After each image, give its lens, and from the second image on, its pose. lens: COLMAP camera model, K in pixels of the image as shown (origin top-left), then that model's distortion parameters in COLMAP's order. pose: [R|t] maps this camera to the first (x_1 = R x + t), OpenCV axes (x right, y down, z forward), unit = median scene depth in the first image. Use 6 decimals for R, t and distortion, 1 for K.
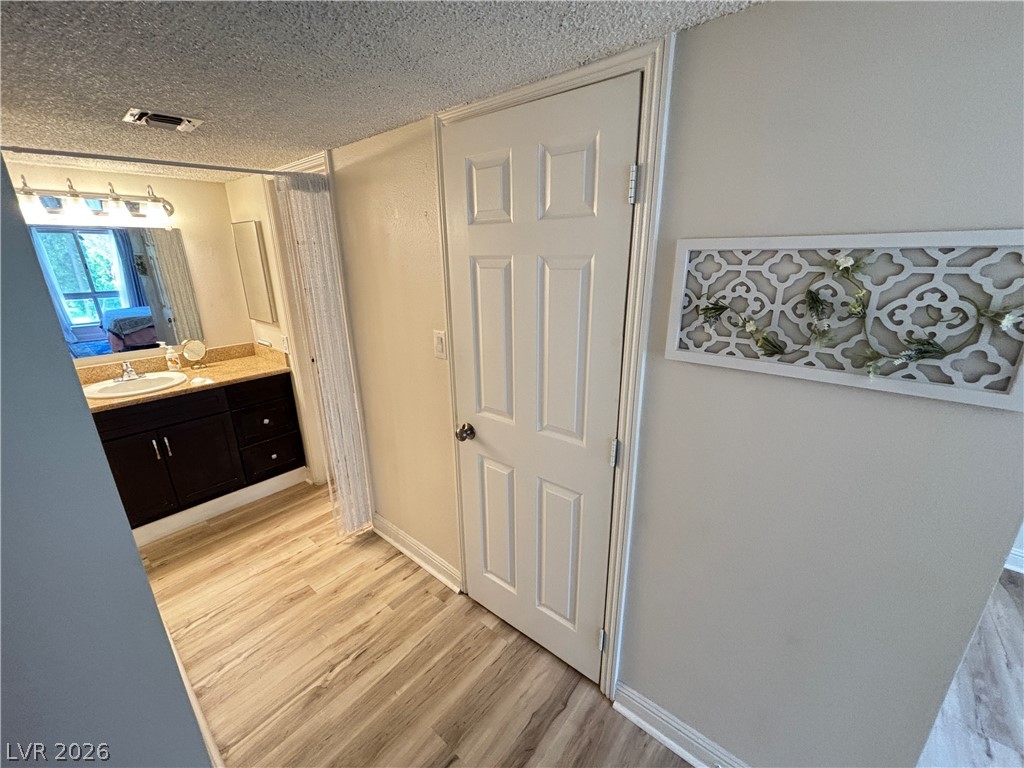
lens RADIAL K [[412.9, 0, 511.4], [0, 412.9, 383.8], [0, 0, 1]] dist [0.001639, 0.000734]
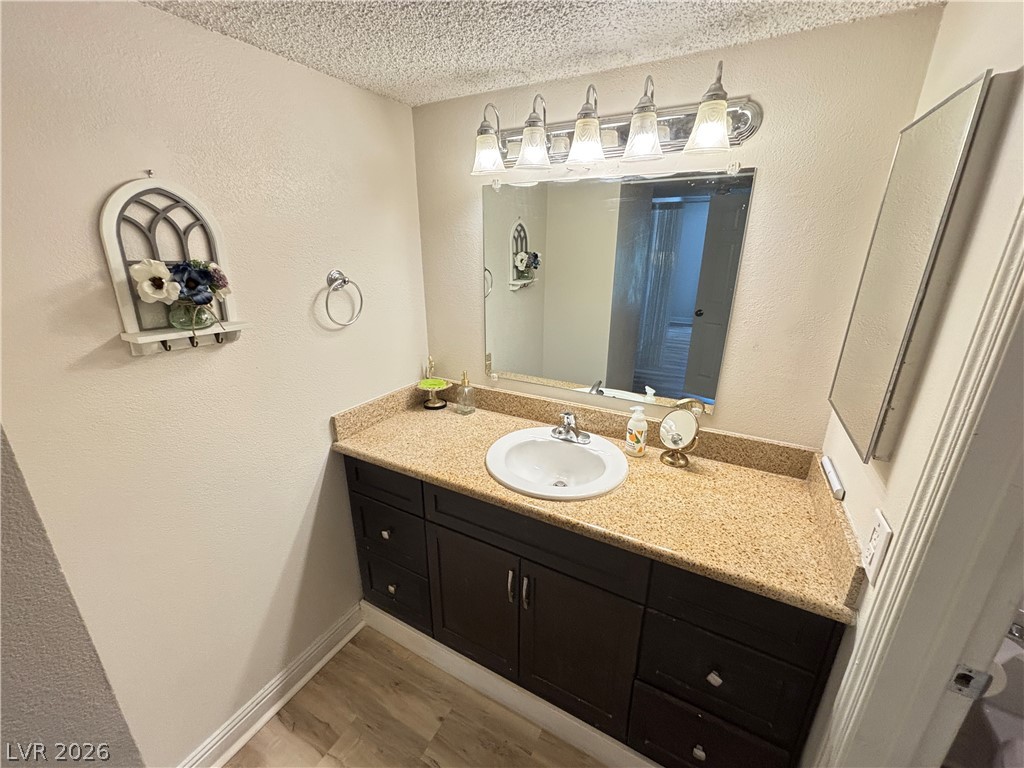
lens RADIAL K [[412.9, 0, 507.8], [0, 412.9, 378.6], [0, 0, 1]] dist [0.001639, 0.000734]
pose [[0.203129, 0.311524, -0.928274, -0.374198], [-0.306234, 0.920691, 0.241968, -0.192617], [0.930032, 0.235118, 0.282418, 0.664290]]
